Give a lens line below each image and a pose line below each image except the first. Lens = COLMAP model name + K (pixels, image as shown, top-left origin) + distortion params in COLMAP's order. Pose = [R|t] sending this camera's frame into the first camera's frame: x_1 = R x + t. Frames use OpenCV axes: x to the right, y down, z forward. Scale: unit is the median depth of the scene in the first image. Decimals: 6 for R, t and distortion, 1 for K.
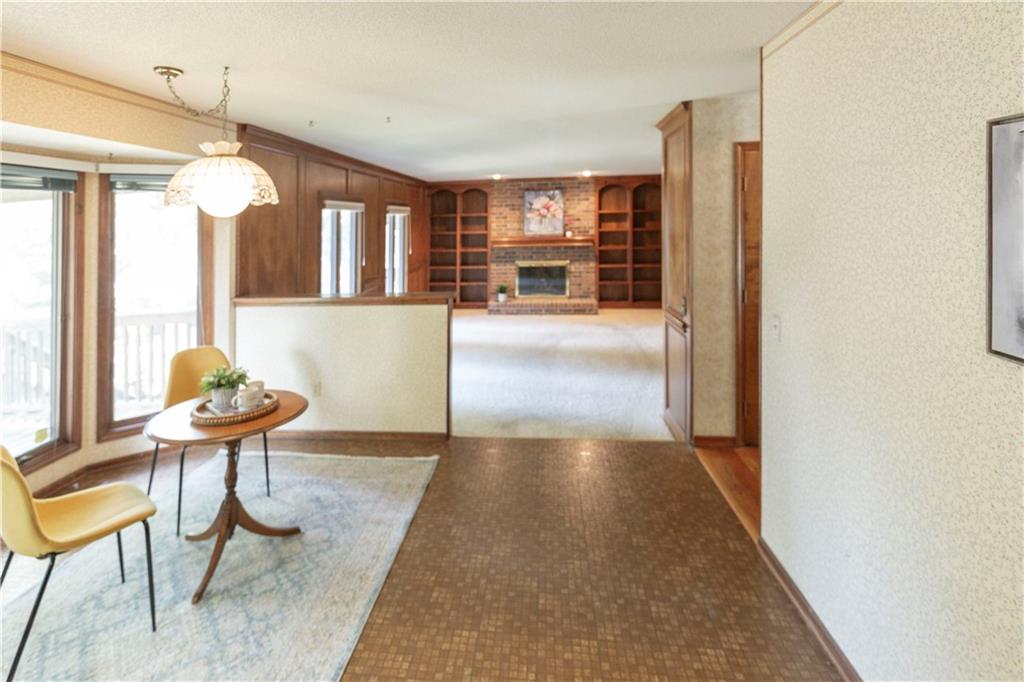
lens RADIAL K [[459.0, 0, 511.5], [0, 459.0, 346.7], [0, 0, 1]] dist [-0.001716, 0.000043]
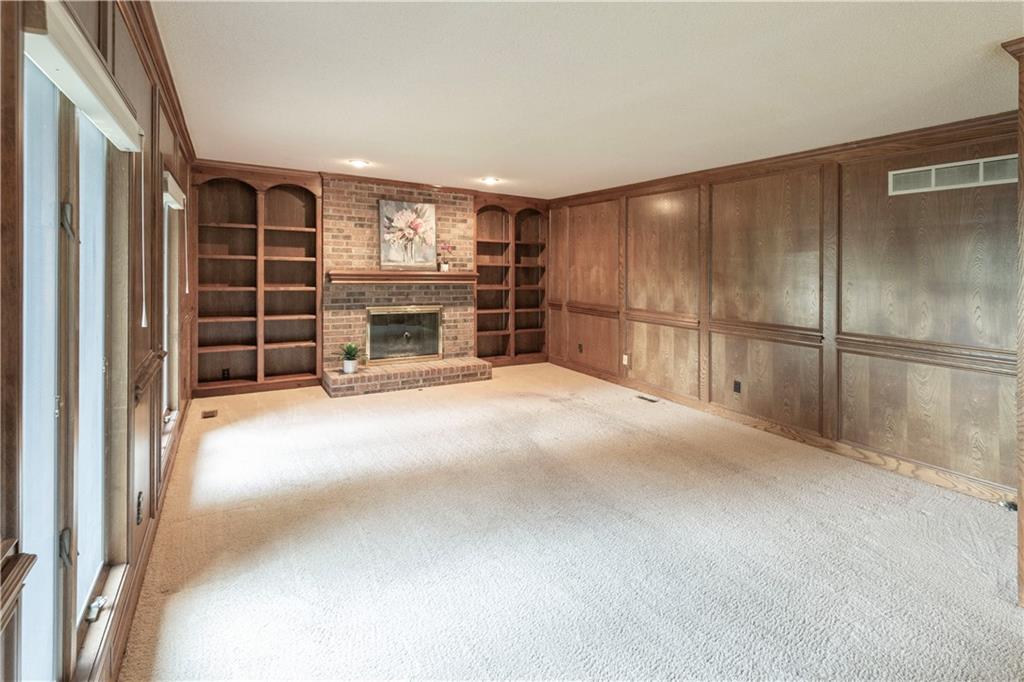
lens RADIAL K [[459.0, 0, 511.5], [0, 459.0, 346.7], [0, 0, 1]] dist [-0.001716, 0.000043]
pose [[0.808909, -0.062867, 0.584563, -0.205012], [0.110821, 0.992748, -0.046587, -0.081495], [-0.577395, 0.102467, 0.810010, 0.384787]]
